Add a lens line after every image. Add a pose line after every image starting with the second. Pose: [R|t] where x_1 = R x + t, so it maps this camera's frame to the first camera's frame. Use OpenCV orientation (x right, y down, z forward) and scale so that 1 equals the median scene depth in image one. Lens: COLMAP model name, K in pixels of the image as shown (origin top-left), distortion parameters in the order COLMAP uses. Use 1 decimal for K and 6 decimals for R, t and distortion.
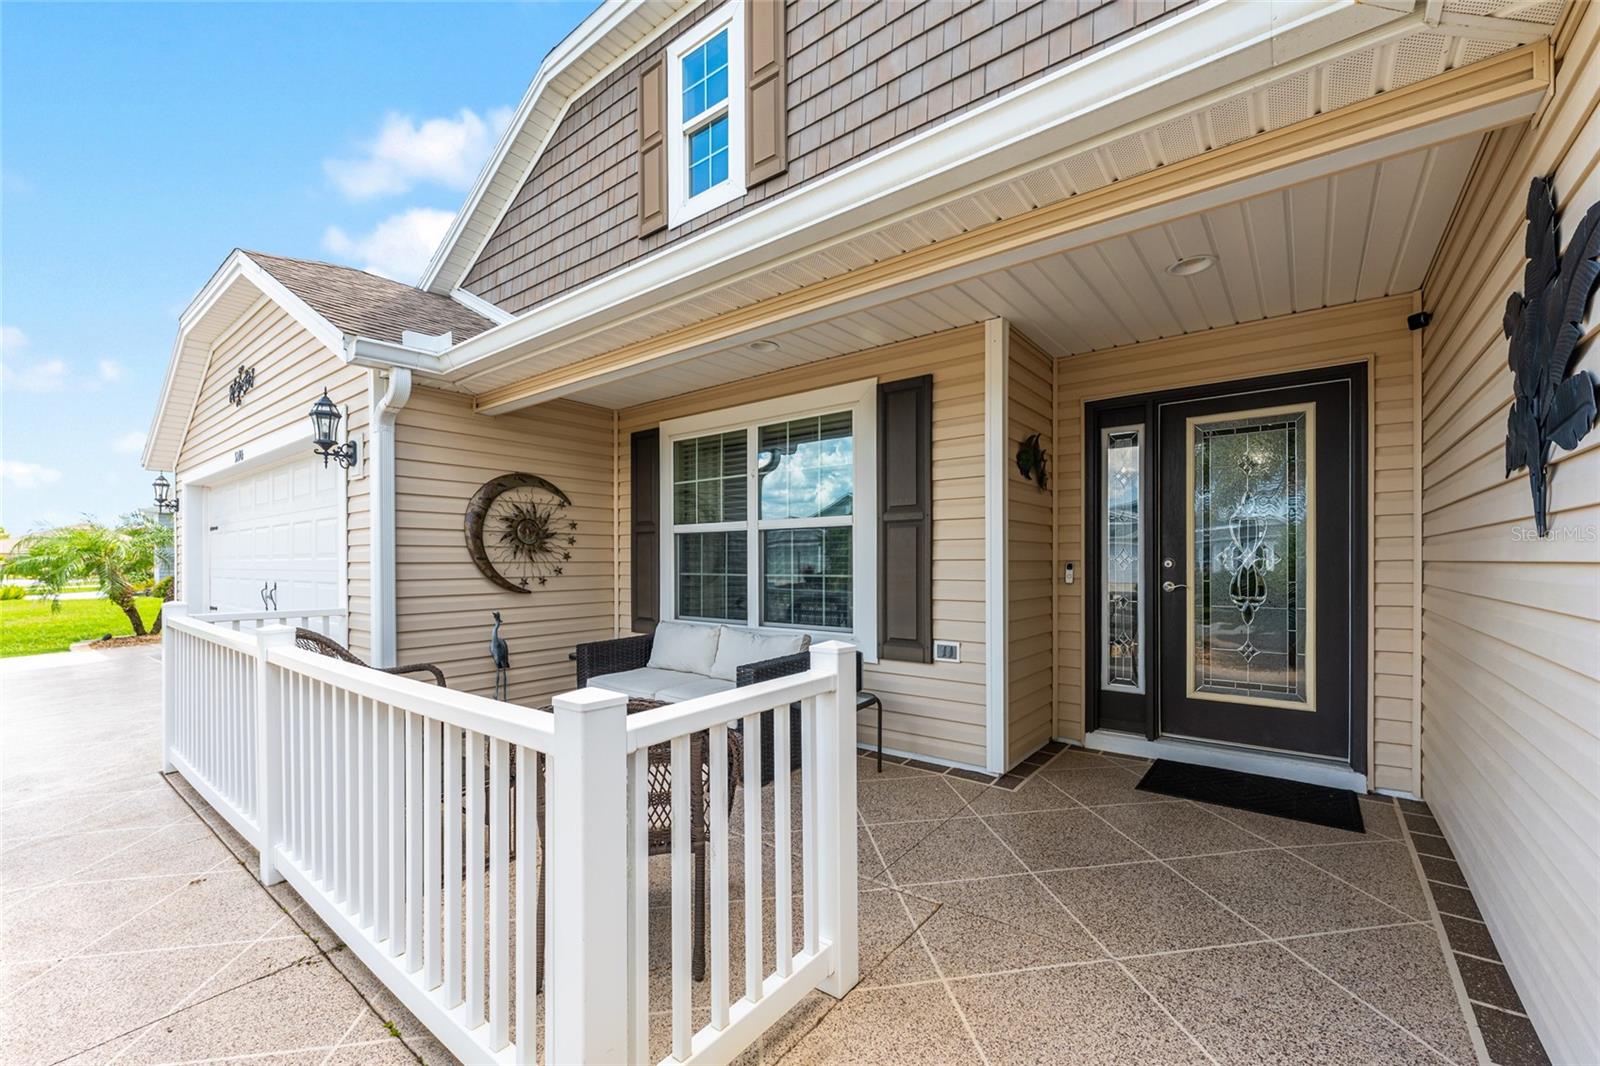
lens RADIAL K [[646.2, 0, 805.3], [0, 646.2, 562.5], [0, 0, 1]] dist [-0.001004, -0.000016]
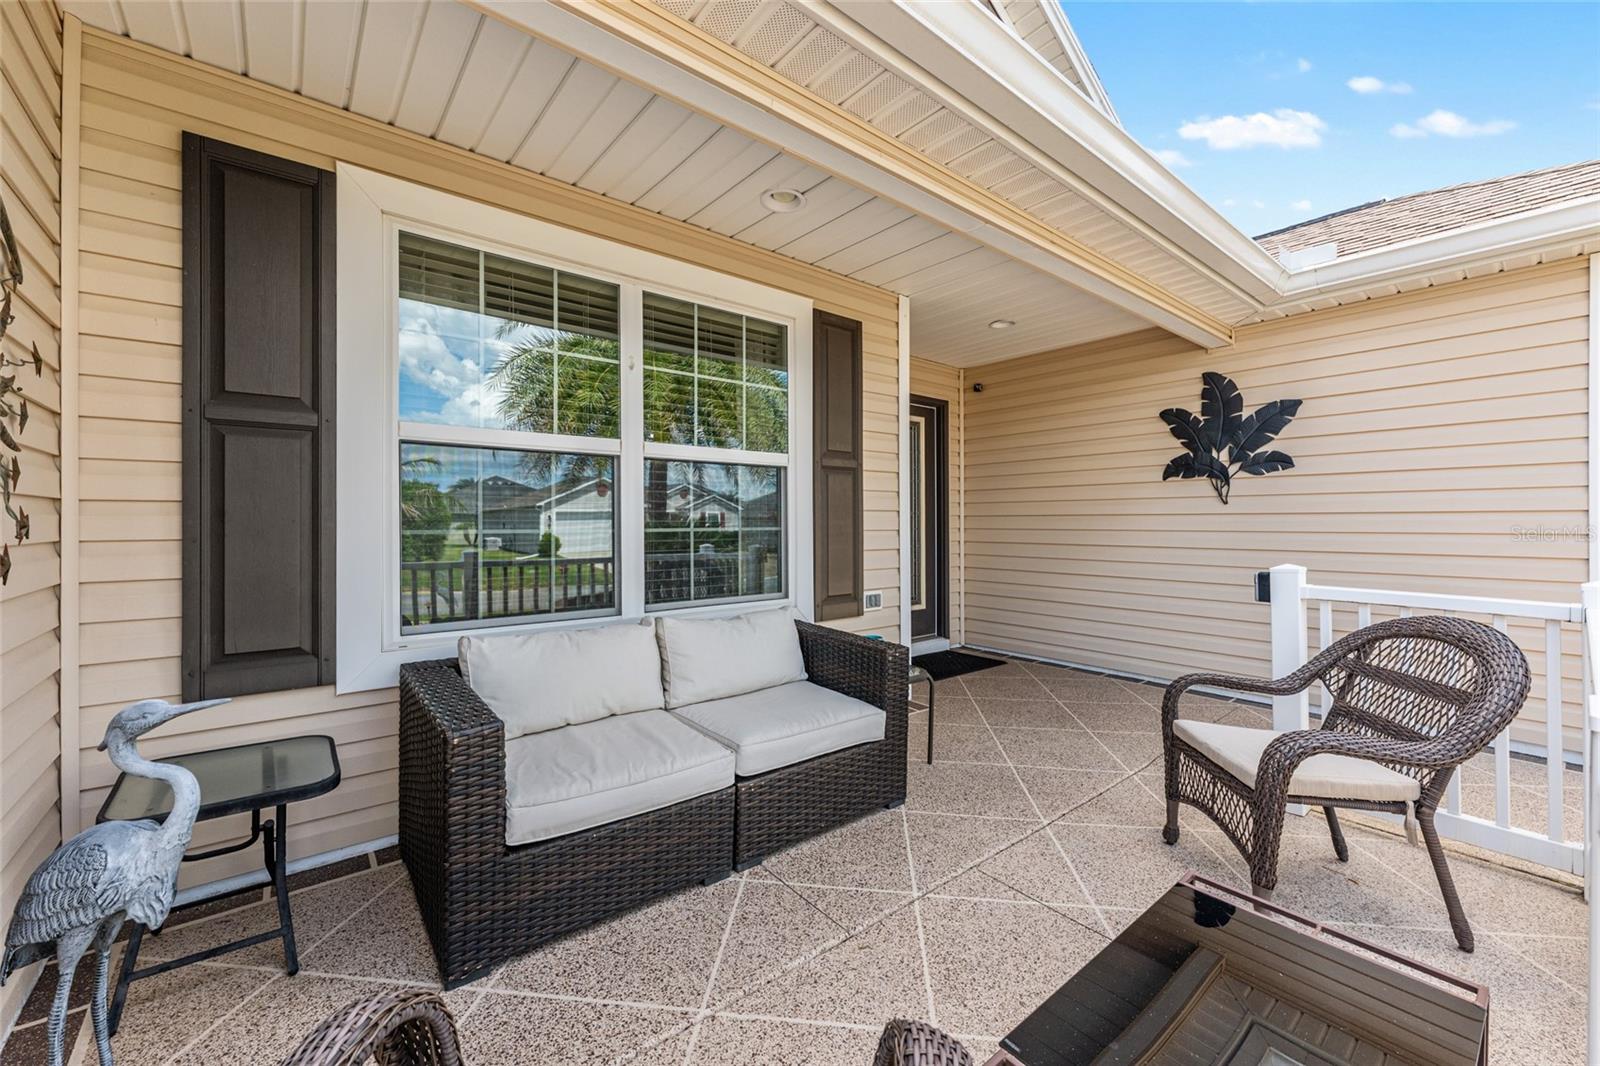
lens RADIAL K [[638.3, 0, 801.0], [0, 638.3, 518.1], [0, 0, 1]] dist [-0.012889, -0.000004]
pose [[0.218624, 0.007552, 0.975780, -0.768642], [0.000577, 0.999969, -0.007868, 0.015707], [-0.975809, 0.002284, 0.218613, 0.872661]]
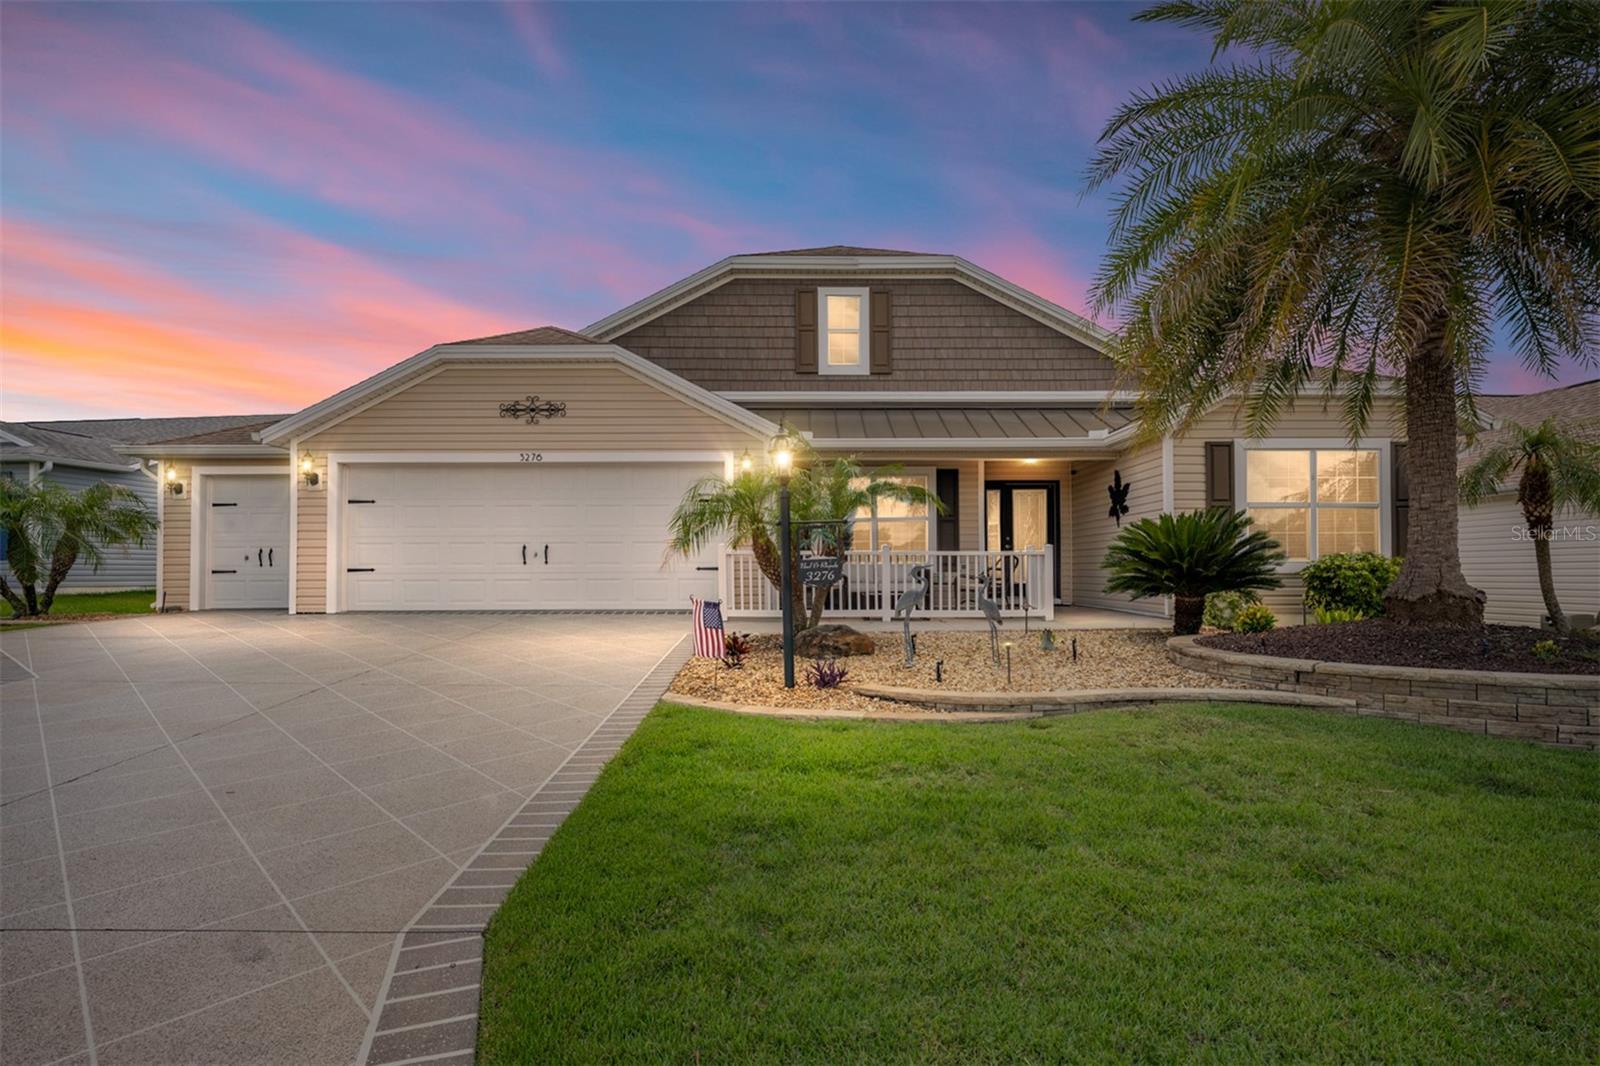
lens RADIAL K [[774.3, 0, 802.1], [0, 774.3, 553.0], [0, 0, 1]] dist [-0.002693, -0.000888]
pose [[0.785975, 0.009347, 0.618188, -2.429203], [0.003141, 0.999812, -0.019110, 0.139945], [-0.618250, 0.016962, 0.785798, -1.235028]]
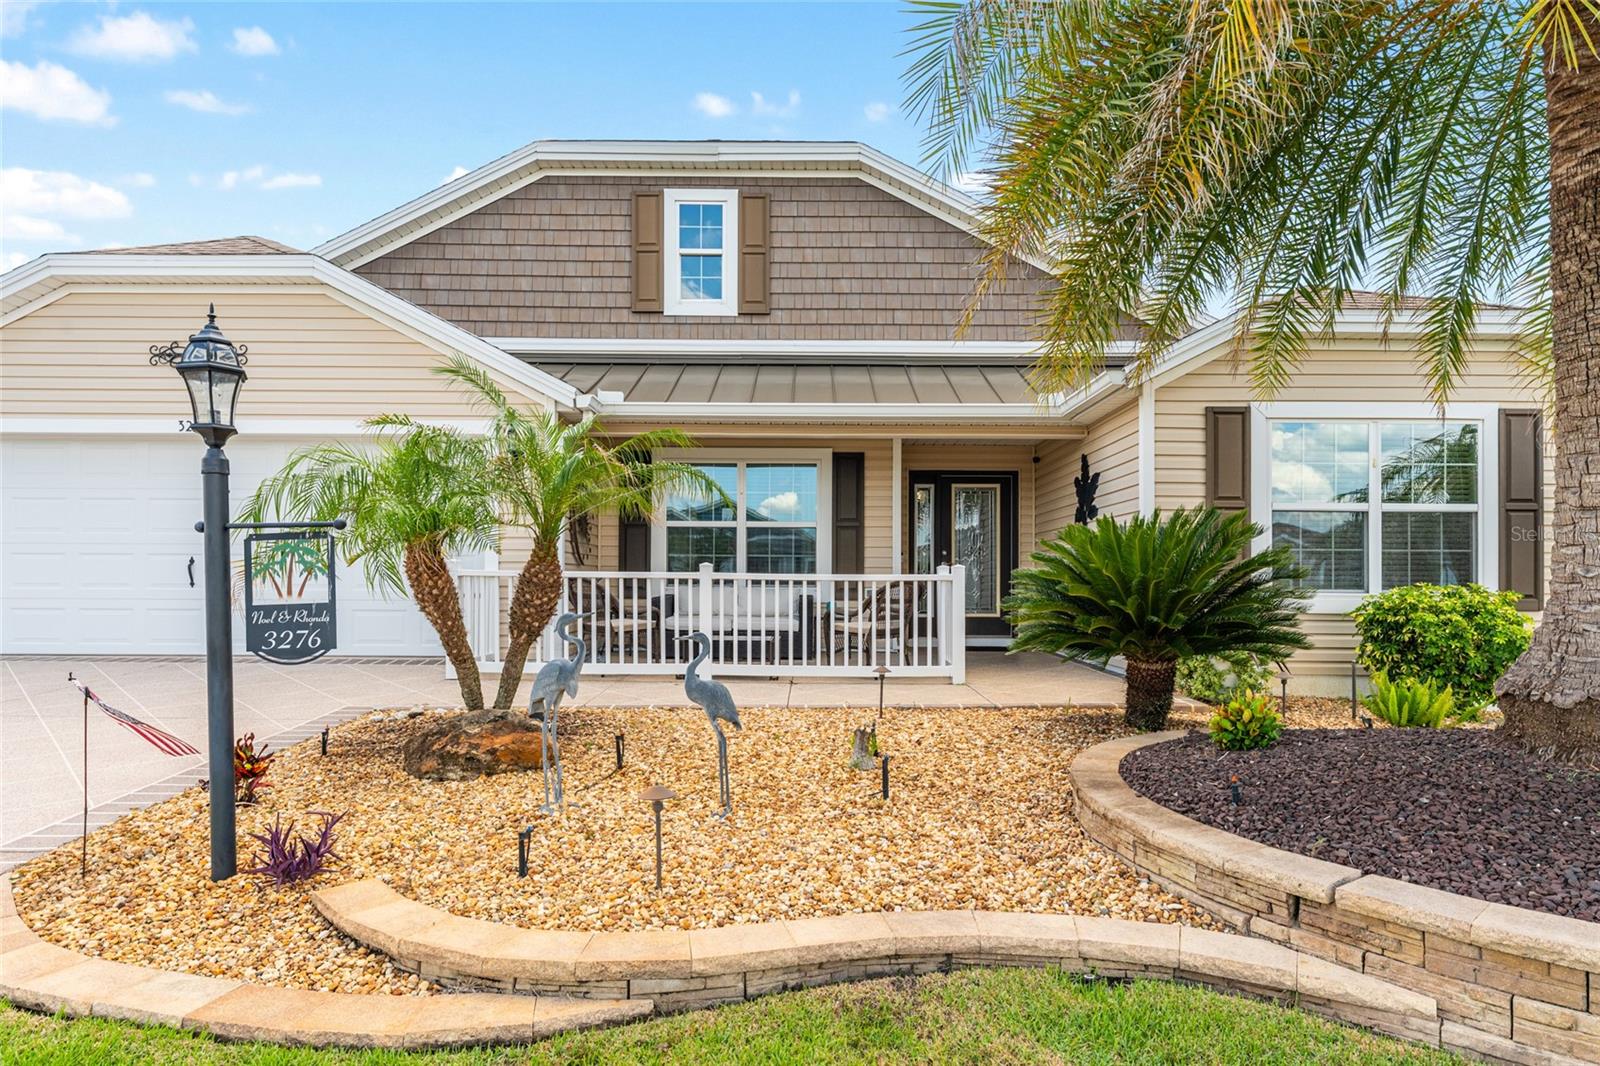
lens RADIAL K [[874.8, 0, 803.7], [0, 874.8, 564.6], [0, 0, 1]] dist [0.001337, 0.000069]
pose [[0.791033, 0.015346, 0.611581, -1.564842], [-0.005900, 0.999830, -0.017457, 0.097101], [-0.611745, 0.010201, 0.790990, -0.985496]]
